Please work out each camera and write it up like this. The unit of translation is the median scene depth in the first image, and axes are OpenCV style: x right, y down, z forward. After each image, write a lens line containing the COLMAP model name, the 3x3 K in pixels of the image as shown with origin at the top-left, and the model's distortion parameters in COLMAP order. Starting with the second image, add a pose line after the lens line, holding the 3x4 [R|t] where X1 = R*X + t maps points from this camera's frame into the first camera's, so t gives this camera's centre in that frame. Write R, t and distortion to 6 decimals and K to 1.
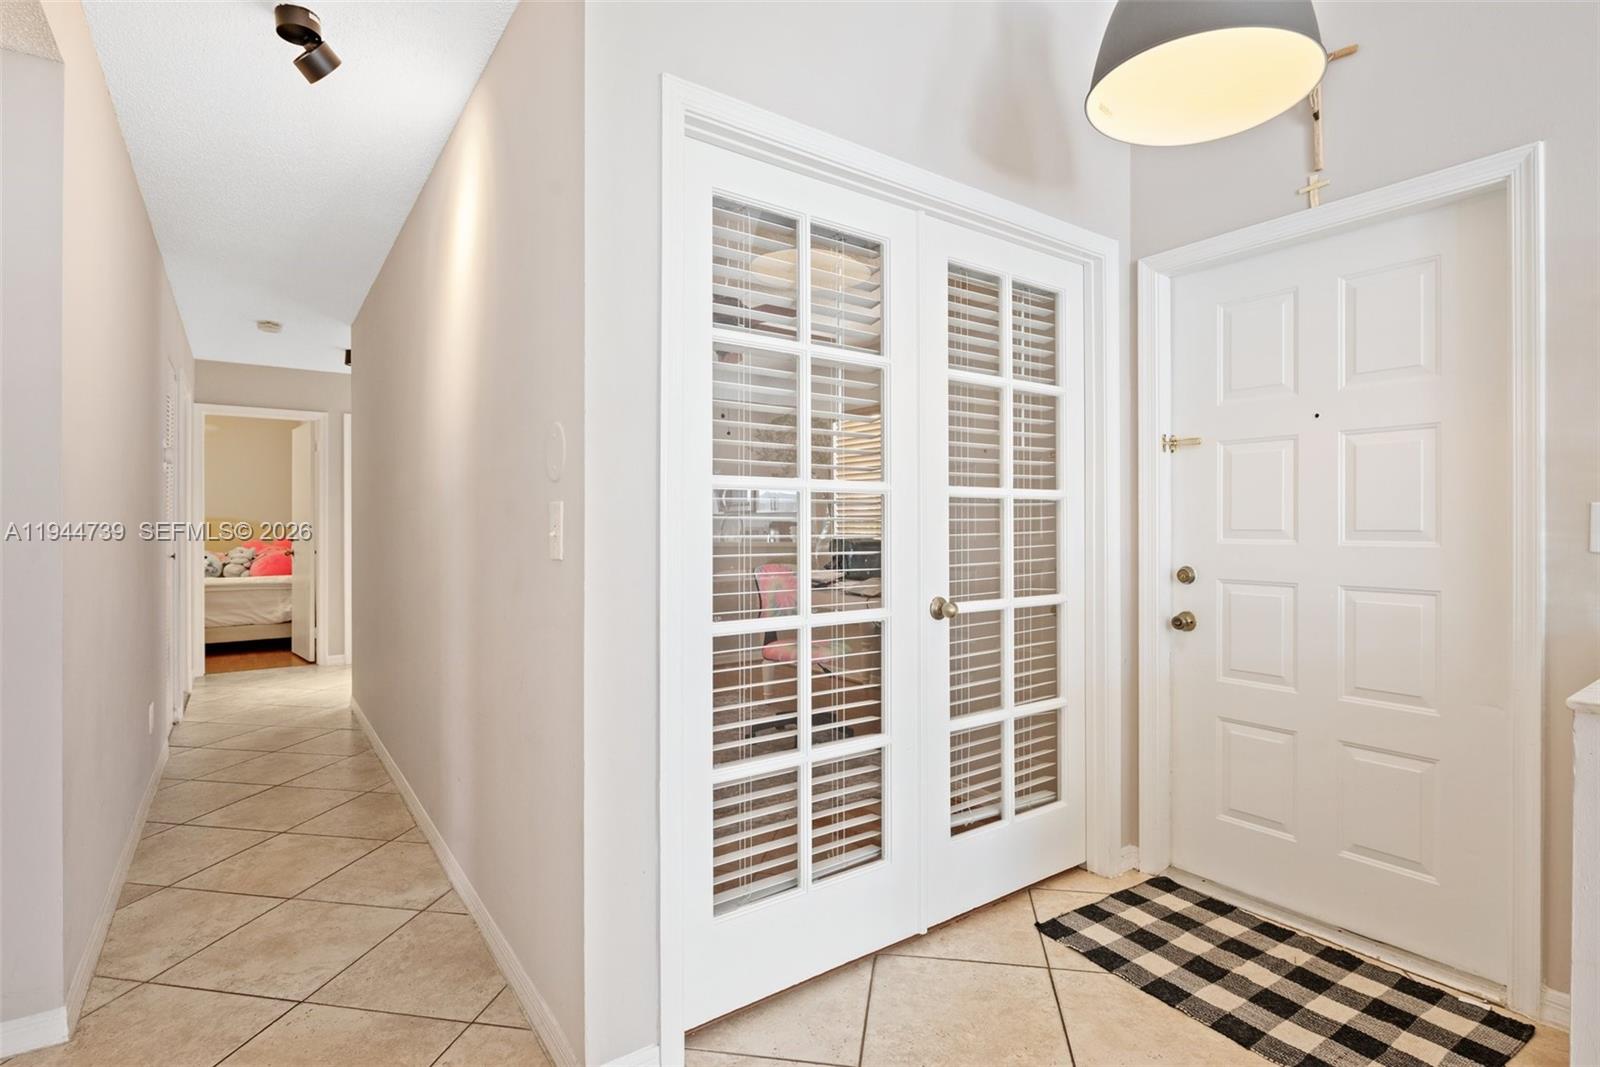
lens RADIAL K [[795.2, 0, 807.6], [0, 795.2, 535.6], [0, 0, 1]] dist [0.003167, -0.001822]
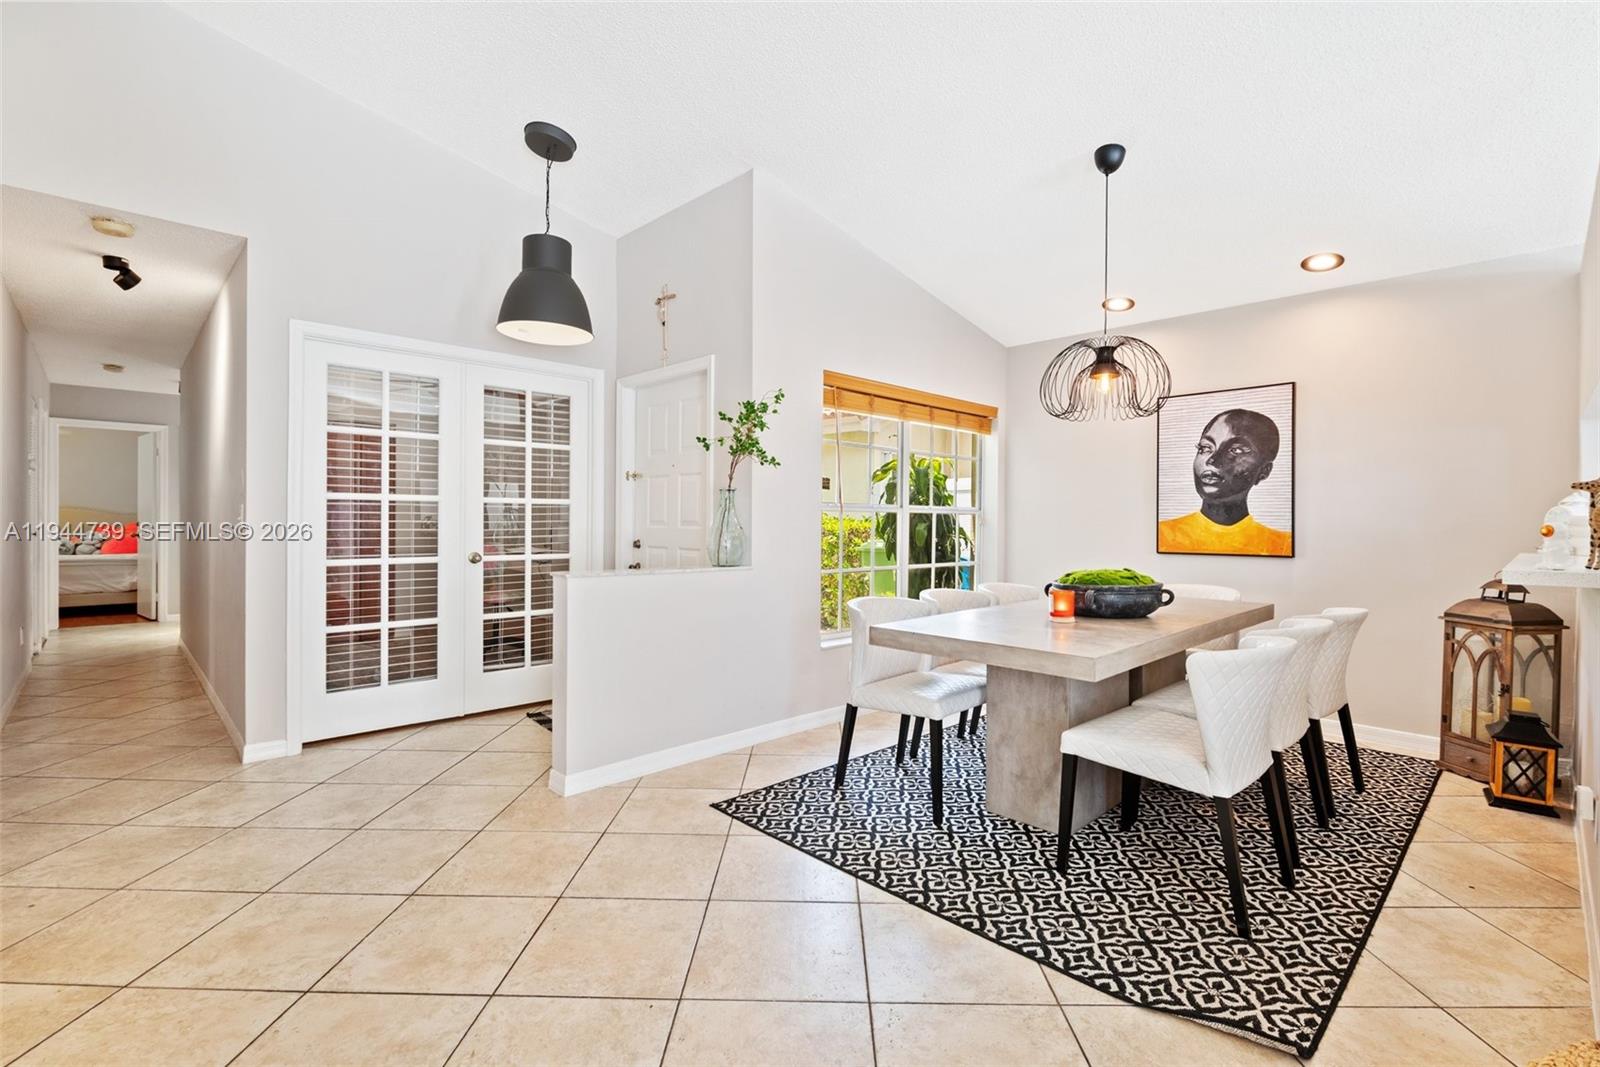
lens RADIAL K [[716.9, 0, 801.1], [0, 716.9, 532.0], [0, 0, 1]] dist [-0.010365, 0.000452]
pose [[0.986933, 0.006727, 0.160989, 0.373460], [-0.007666, 0.999957, 0.005214, 0.005409], [-0.160947, -0.006380, 0.986942, -0.500845]]
